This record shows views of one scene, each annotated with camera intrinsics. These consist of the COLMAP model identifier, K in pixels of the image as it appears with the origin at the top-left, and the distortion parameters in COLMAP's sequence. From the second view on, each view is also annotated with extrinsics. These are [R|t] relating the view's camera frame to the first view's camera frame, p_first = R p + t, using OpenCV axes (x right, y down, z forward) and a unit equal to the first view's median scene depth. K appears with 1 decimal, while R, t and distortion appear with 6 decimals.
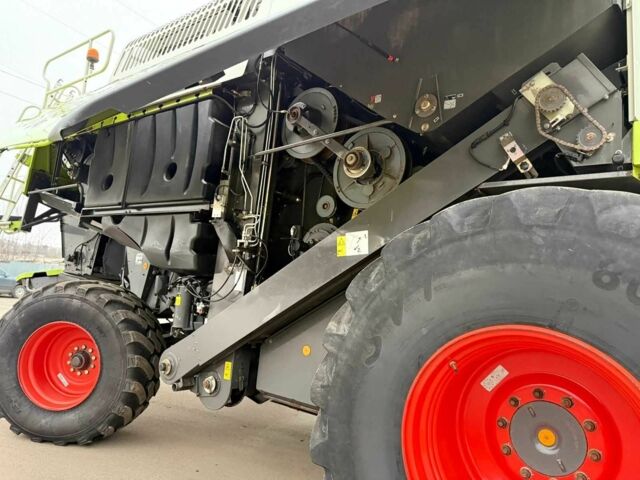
lens RADIAL K [[434.4, 0, 320.0], [0, 434.4, 240.0], [0, 0, 1]] dist [0.006045, 0.000752]
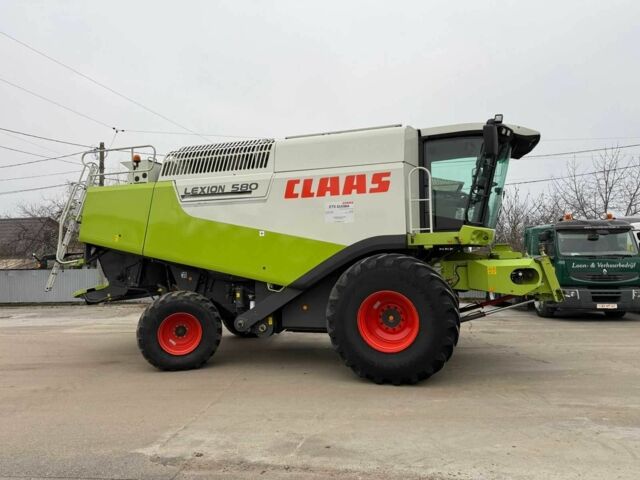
lens RADIAL K [[446.0, 0, 320.0], [0, 446.0, 240.0], [0, 0, 1]] dist [0.063544, -0.000992]
pose [[0.945050, -0.094235, 0.313050, -0.597762], [0.067382, 0.993142, 0.095545, -0.311103], [-0.319907, -0.069201, 0.944918, -1.195677]]
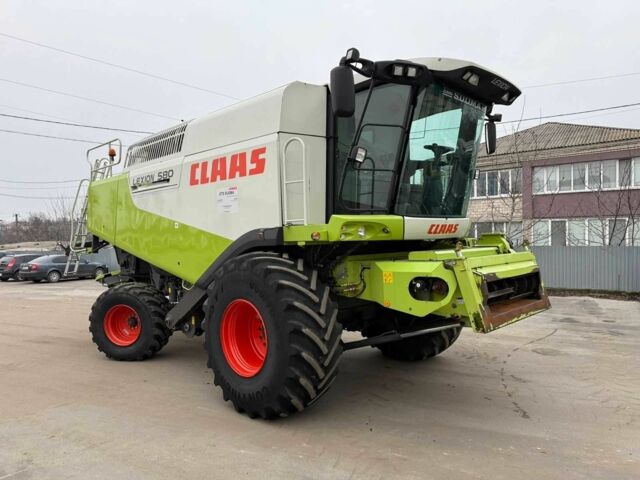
lens RADIAL K [[446.0, 0, 320.0], [0, 446.0, 240.0], [0, 0, 1]] dist [0.063544, -0.000992]
pose [[0.983241, -0.111011, -0.144614, 0.685230], [0.127918, 0.985283, 0.113380, -0.236329], [0.129899, -0.129979, 0.982971, -0.945641]]
